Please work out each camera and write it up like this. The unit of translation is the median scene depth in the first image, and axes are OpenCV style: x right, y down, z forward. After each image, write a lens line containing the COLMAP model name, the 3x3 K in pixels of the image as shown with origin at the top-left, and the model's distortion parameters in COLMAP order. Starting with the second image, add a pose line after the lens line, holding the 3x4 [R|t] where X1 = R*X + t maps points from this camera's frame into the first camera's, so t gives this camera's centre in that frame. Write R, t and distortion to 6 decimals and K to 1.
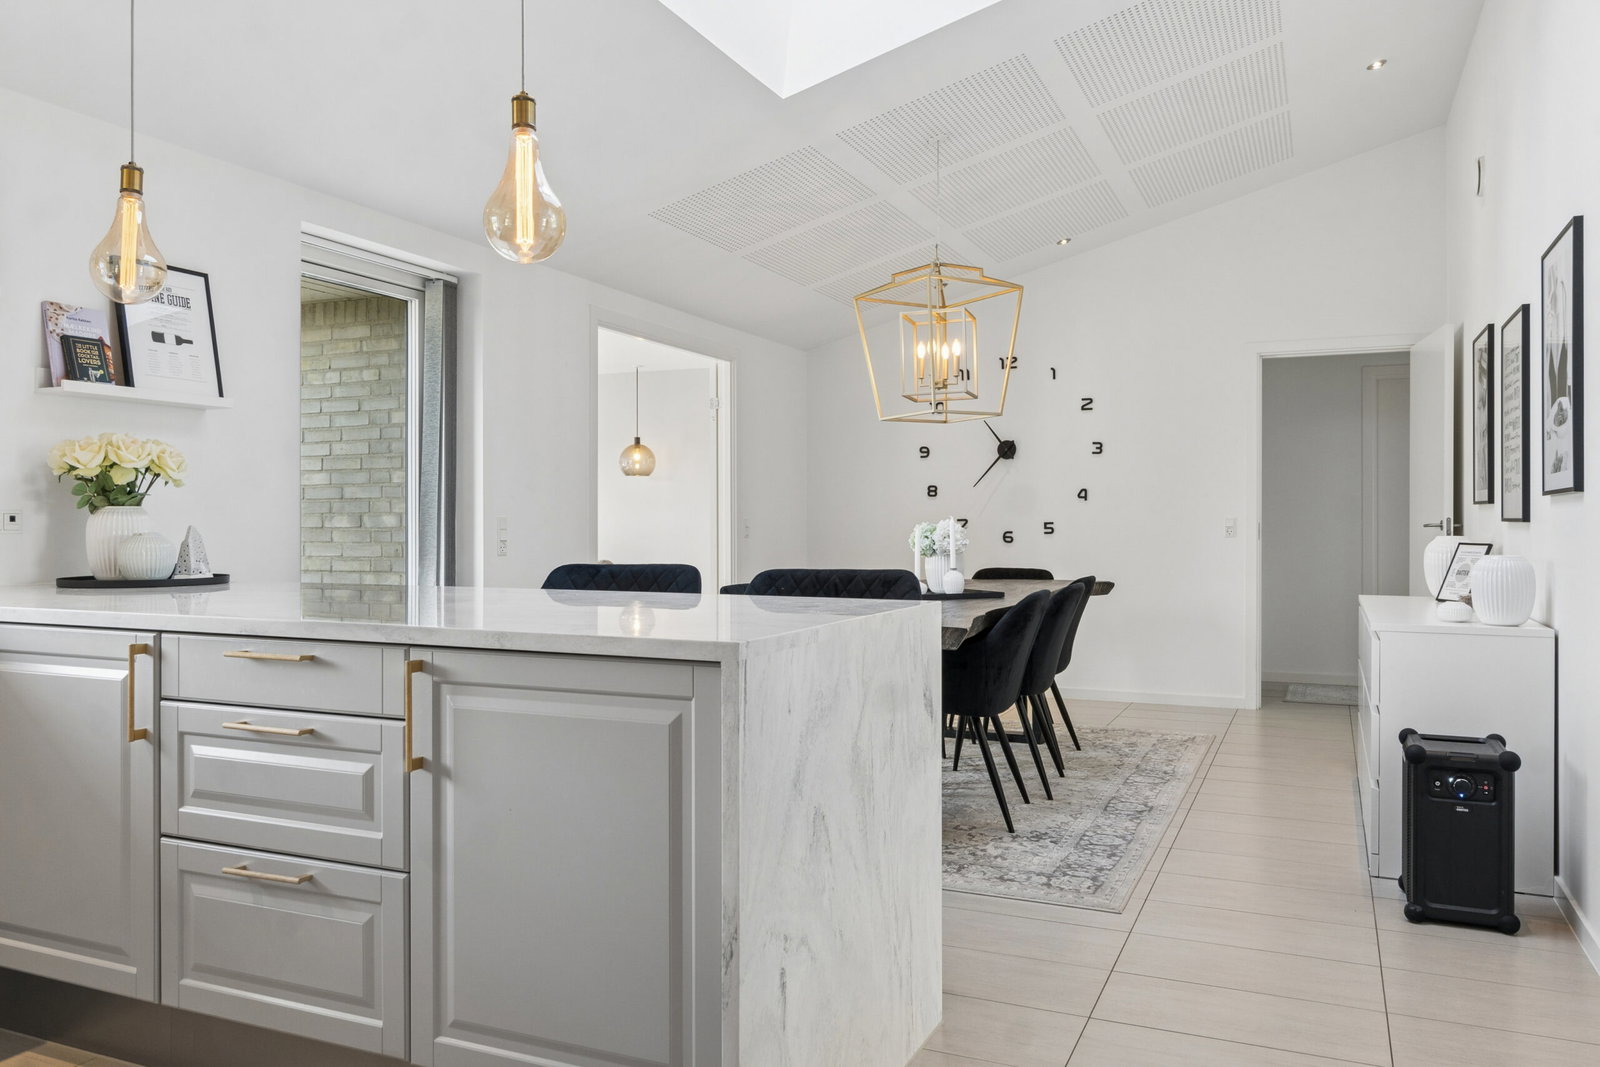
lens RADIAL K [[1203.1, 0, 800.0], [0, 1203.1, 533.5], [0, 0, 1]] dist [-0.000451, -0.002055]
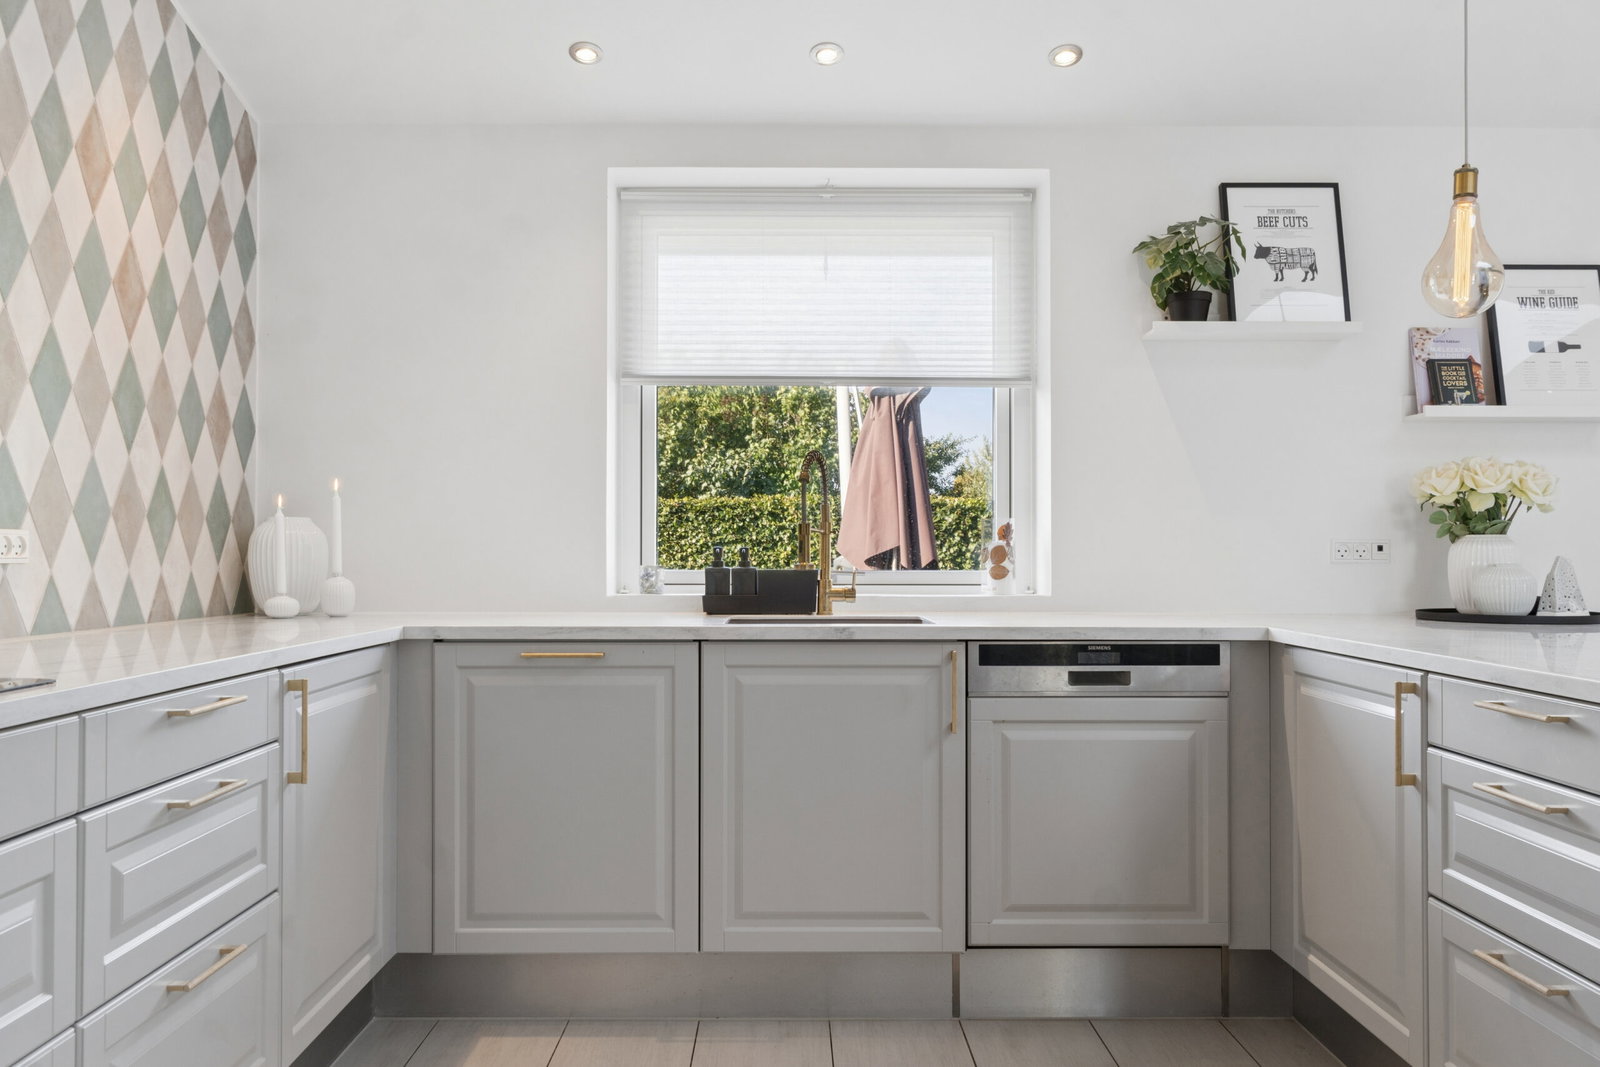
lens RADIAL K [[1242.6, 0, 799.1], [0, 1242.6, 545.9], [0, 0, 1]] dist [0.003558, -0.000759]
pose [[0.409893, -0.001825, -0.912132, 0.098019], [-0.011509, 0.999908, -0.007173, -0.001169], [0.912061, 0.013438, 0.409835, 0.125959]]
